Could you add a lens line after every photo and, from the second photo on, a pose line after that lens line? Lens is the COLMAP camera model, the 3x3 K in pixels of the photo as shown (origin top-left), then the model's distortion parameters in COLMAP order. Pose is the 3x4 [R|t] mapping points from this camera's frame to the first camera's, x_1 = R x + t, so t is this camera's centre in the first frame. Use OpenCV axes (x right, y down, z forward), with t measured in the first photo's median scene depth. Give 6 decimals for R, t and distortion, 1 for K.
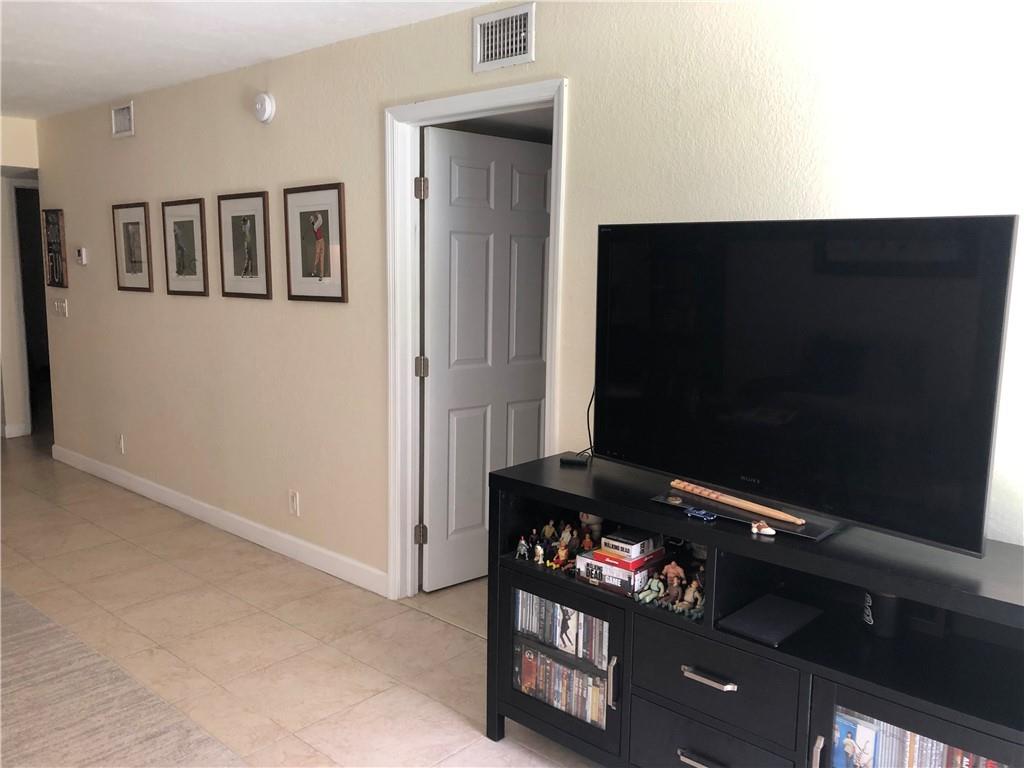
lens RADIAL K [[826.5, 0, 512.0], [0, 826.5, 384.0], [0, 0, 1]] dist [0.013694, -0.006748]
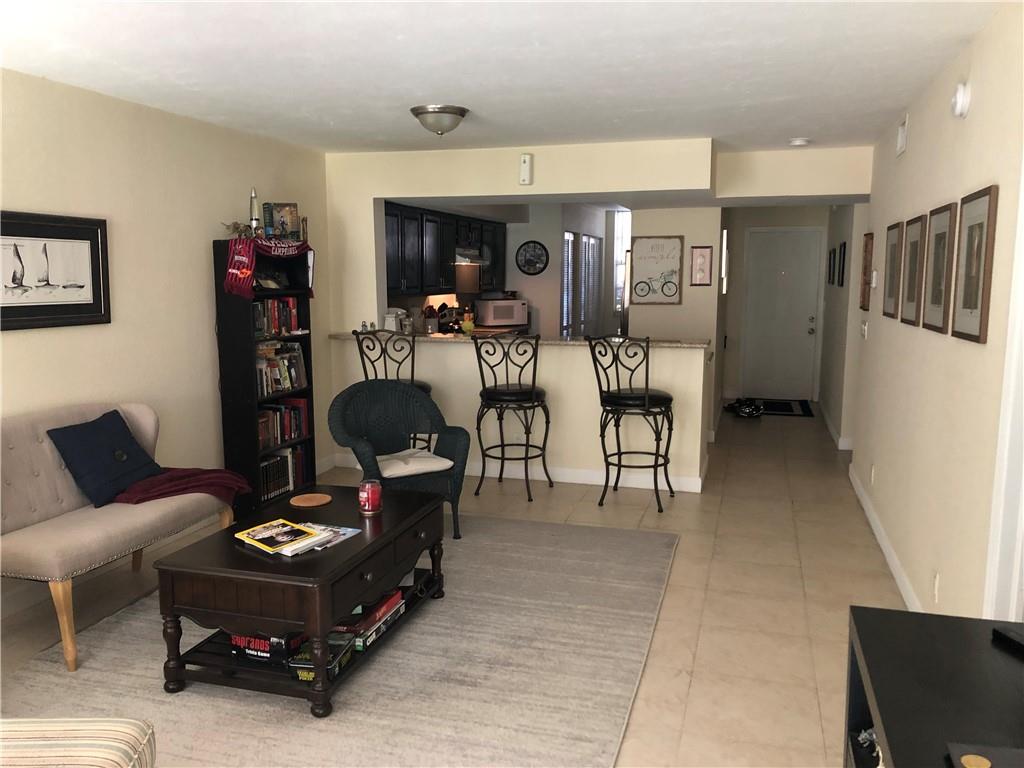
lens RADIAL K [[826.5, 0, 512.0], [0, 826.5, 384.0], [0, 0, 1]] dist [0.013694, -0.006748]
pose [[0.424358, 0.105387, -0.899341, 0.314885], [-0.119752, 0.991012, 0.059624, -0.058400], [0.897541, 0.082396, 0.433164, 0.301599]]
